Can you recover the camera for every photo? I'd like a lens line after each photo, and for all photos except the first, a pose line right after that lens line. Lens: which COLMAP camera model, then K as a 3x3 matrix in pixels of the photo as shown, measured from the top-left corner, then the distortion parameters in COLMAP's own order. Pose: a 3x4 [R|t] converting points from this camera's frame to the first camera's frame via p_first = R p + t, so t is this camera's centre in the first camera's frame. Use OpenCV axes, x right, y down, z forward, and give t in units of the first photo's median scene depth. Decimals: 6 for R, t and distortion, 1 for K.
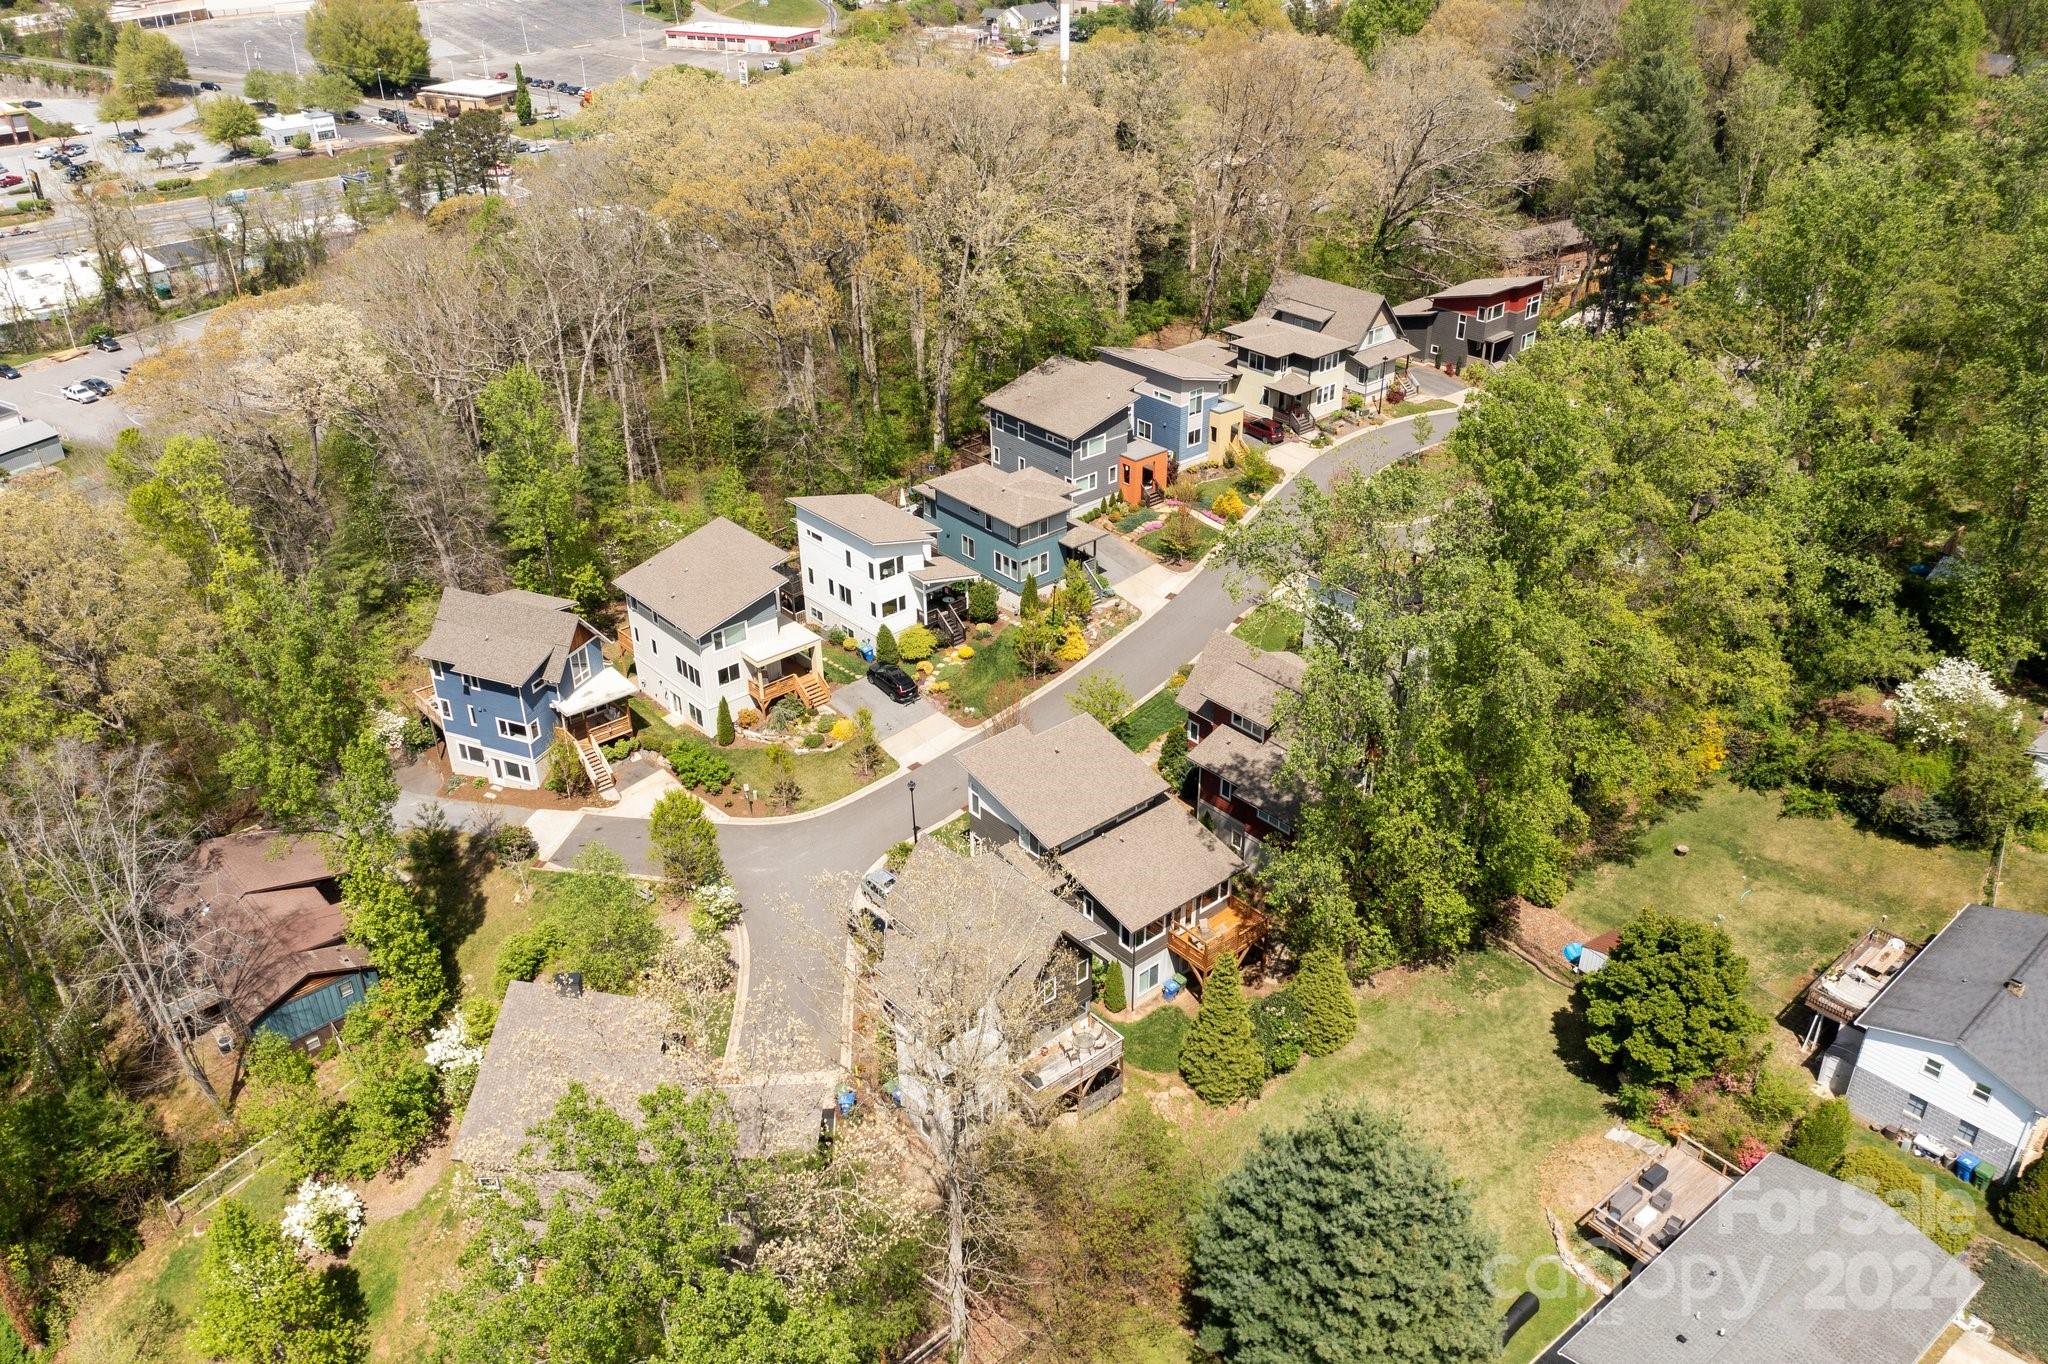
lens RADIAL K [[1617.9, 0, 1022.7], [0, 1617.9, 681.2], [0, 0, 1]] dist [-0.010043, 0.001980]
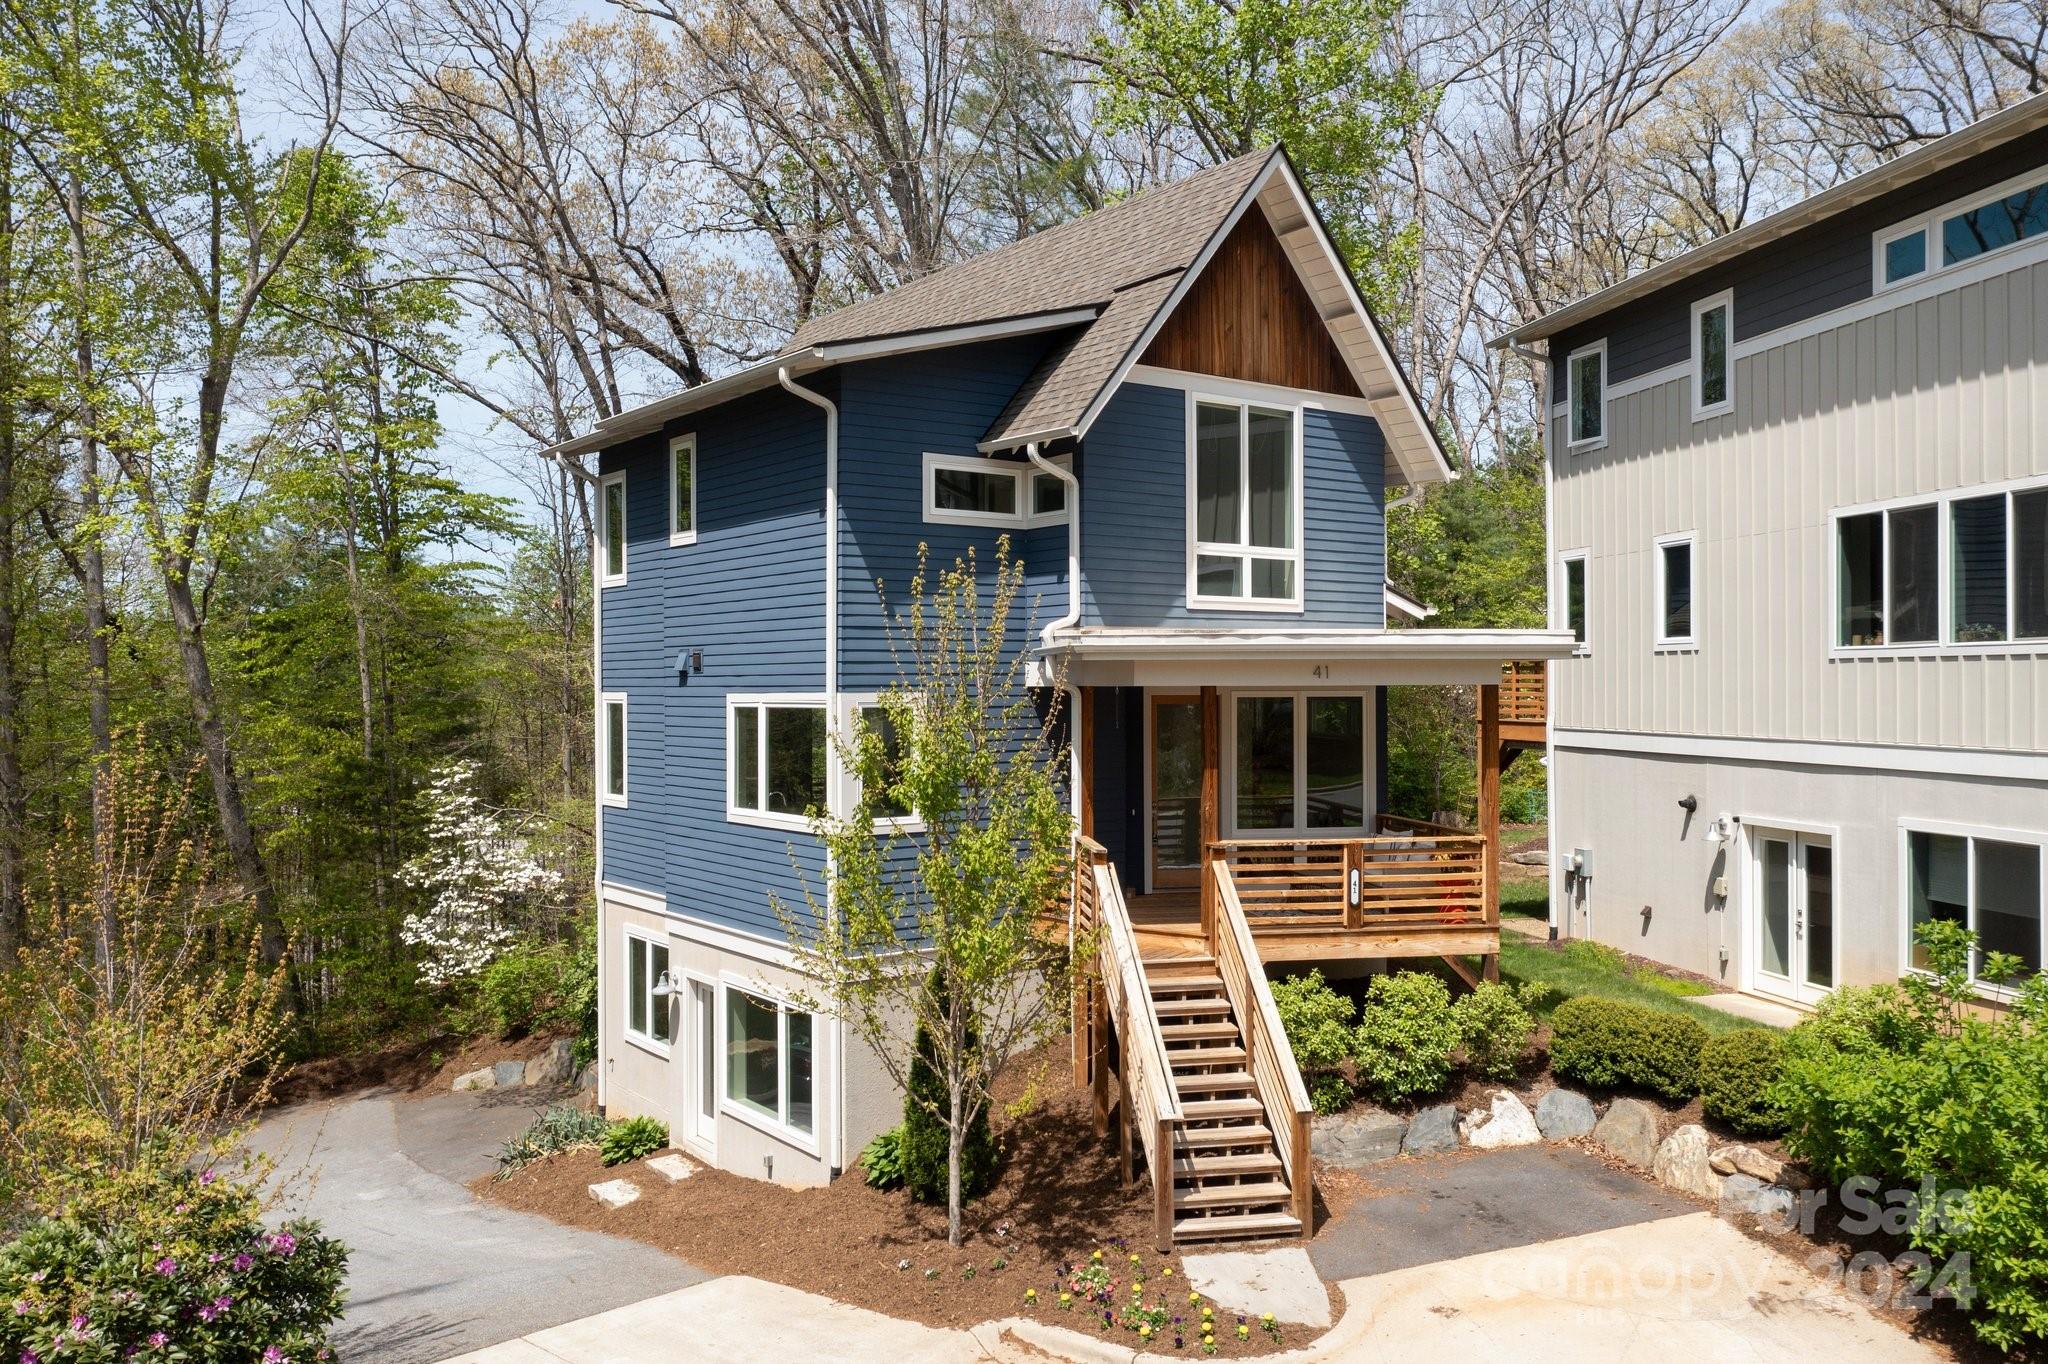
lens RADIAL K [[1617.9, 0, 1024.7], [0, 1617.9, 682.6], [0, 0, 1]] dist [-0.010043, 0.001980]
pose [[0.858601, -0.001023, -0.512643, -0.204467], [-0.254031, 0.867740, -0.427195, 0.085865], [0.445278, 0.497017, 0.744783, 0.865388]]
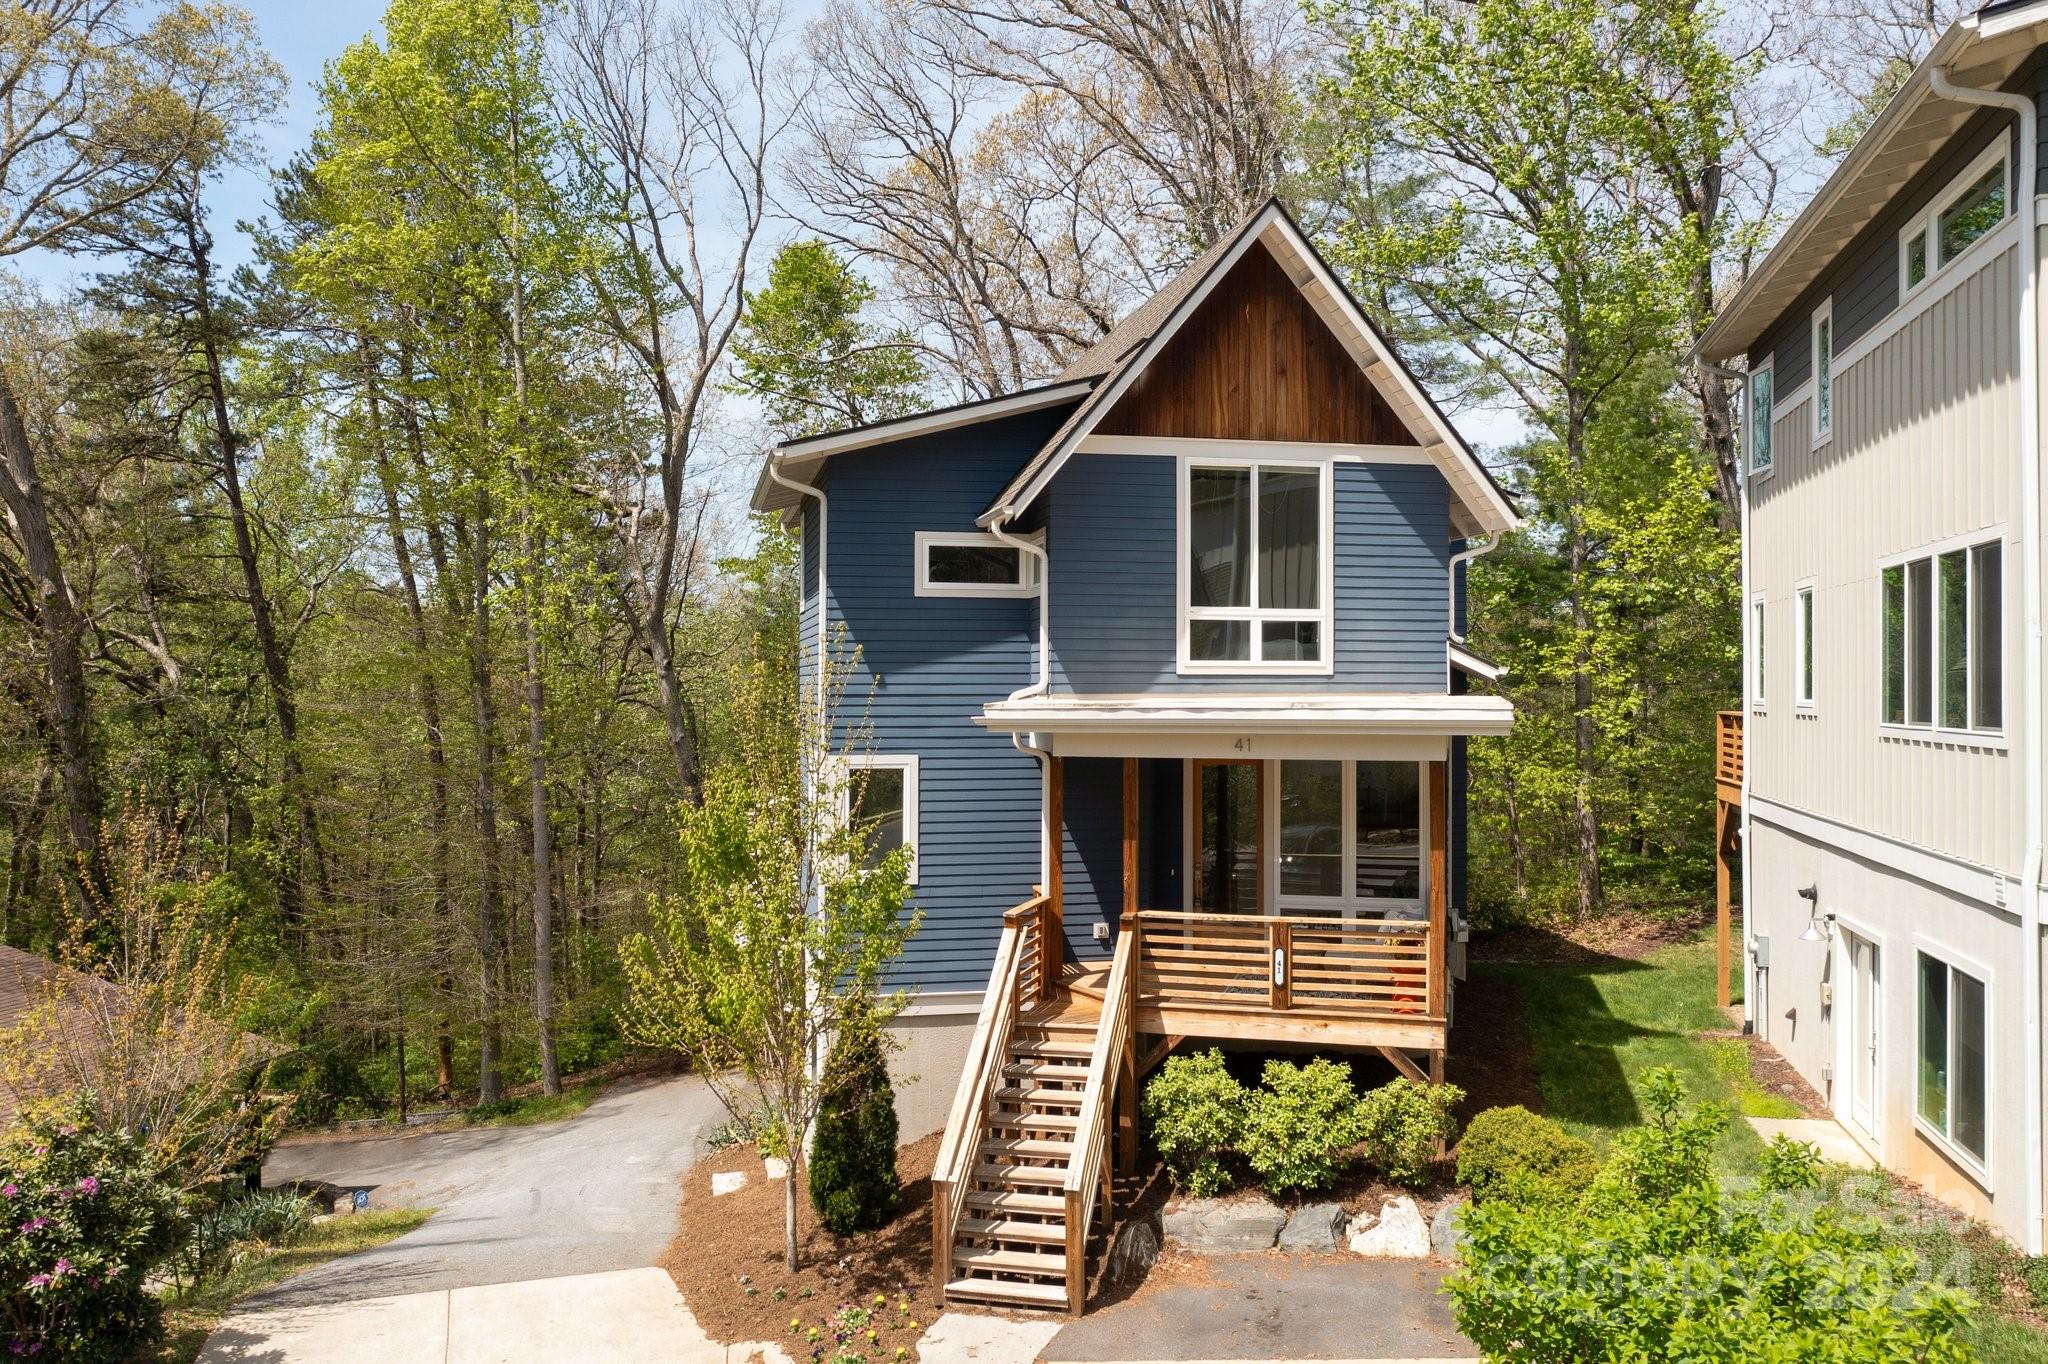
lens RADIAL K [[1617.9, 0, 1023.1], [0, 1617.9, 685.2], [0, 0, 1]] dist [-0.010043, 0.001980]
pose [[0.570621, 0.001863, -0.821211, -0.148243], [-0.410582, 0.866688, -0.283327, 0.058897], [0.711206, 0.498847, 0.495315, 0.899378]]
